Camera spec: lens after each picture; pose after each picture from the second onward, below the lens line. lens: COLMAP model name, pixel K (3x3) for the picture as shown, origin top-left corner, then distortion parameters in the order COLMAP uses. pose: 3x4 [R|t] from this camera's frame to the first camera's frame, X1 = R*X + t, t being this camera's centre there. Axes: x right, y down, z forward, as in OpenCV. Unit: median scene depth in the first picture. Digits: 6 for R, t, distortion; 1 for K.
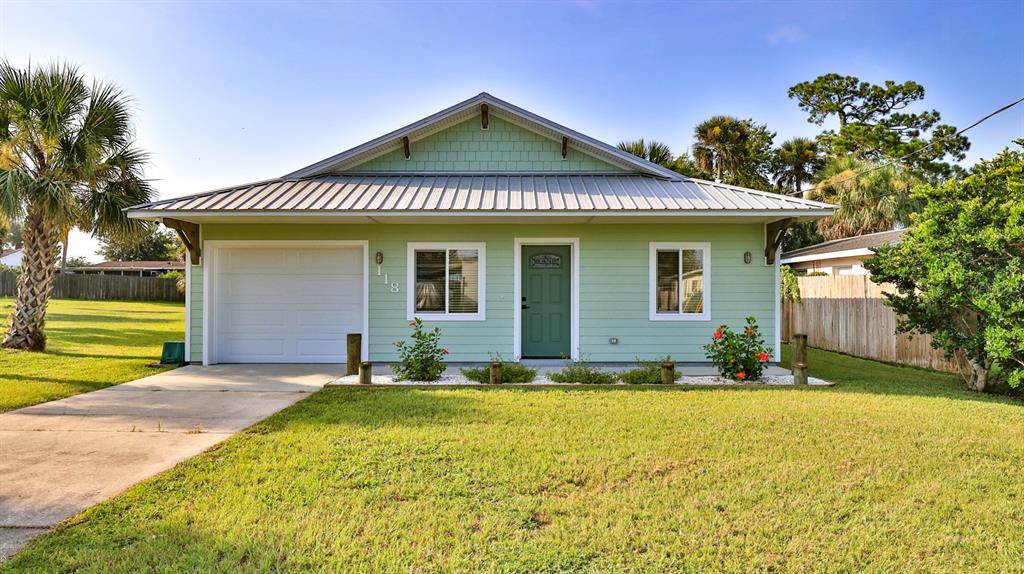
lens RADIAL K [[674.1, 0, 512.0], [0, 674.1, 287.0], [0, 0, 1]] dist [-0.004214, -0.000420]
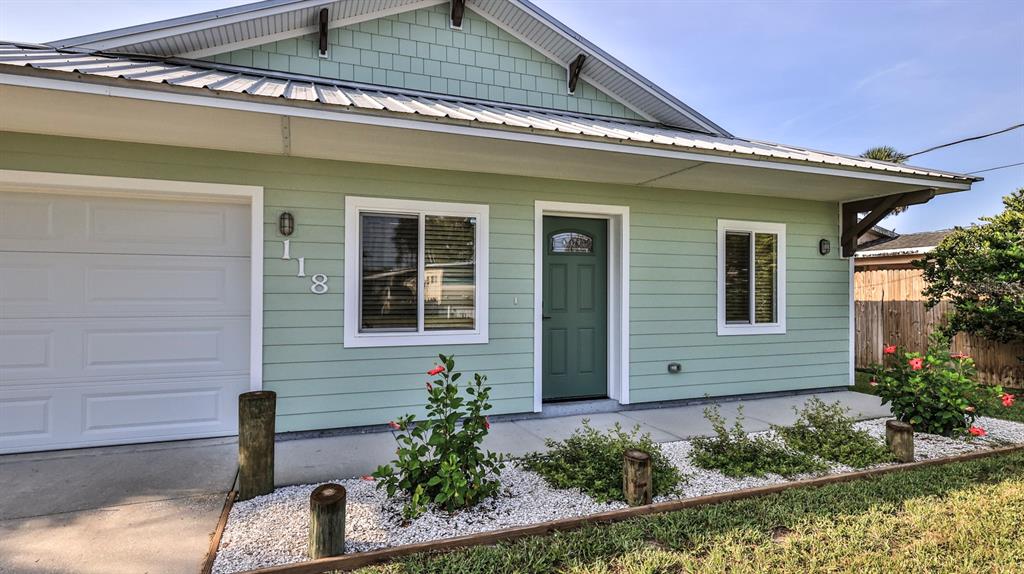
lens RADIAL K [[548.7, 0, 512.0], [0, 548.7, 287.0], [0, 0, 1]] dist [0.002546, 0.000417]
pose [[0.932003, 0.006013, 0.362401, -0.186805], [-0.006198, 0.999981, -0.000654, 0.002857], [-0.362398, -0.001636, 0.932022, 0.556068]]
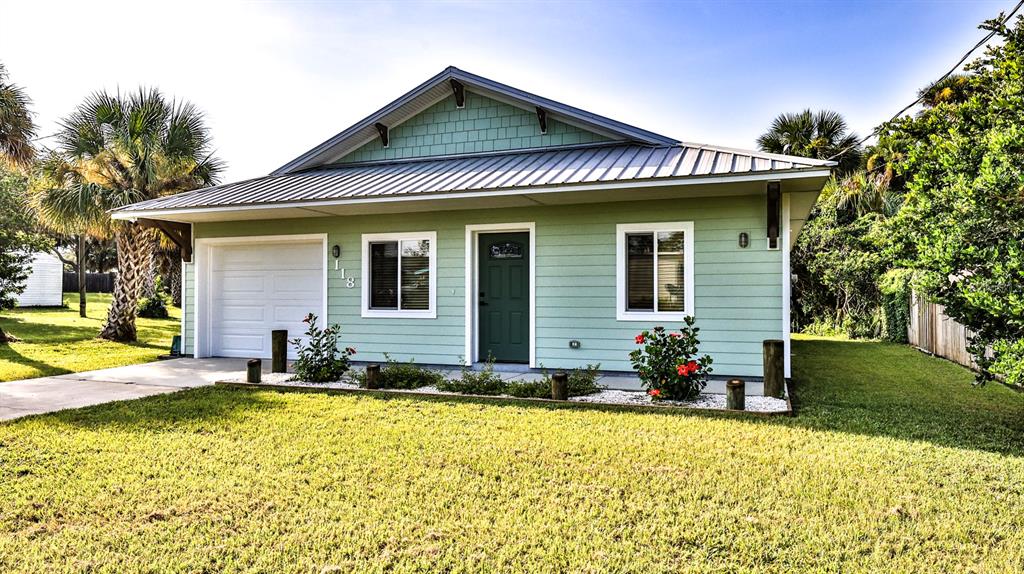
lens RADIAL K [[674.1, 0, 512.0], [0, 674.1, 287.0], [0, 0, 1]] dist [-0.004214, -0.000420]
pose [[0.937604, -0.005109, -0.347667, 0.365337], [0.005170, 0.999986, -0.000752, 0.009051], [0.347666, -0.001092, 0.937618, 0.188488]]
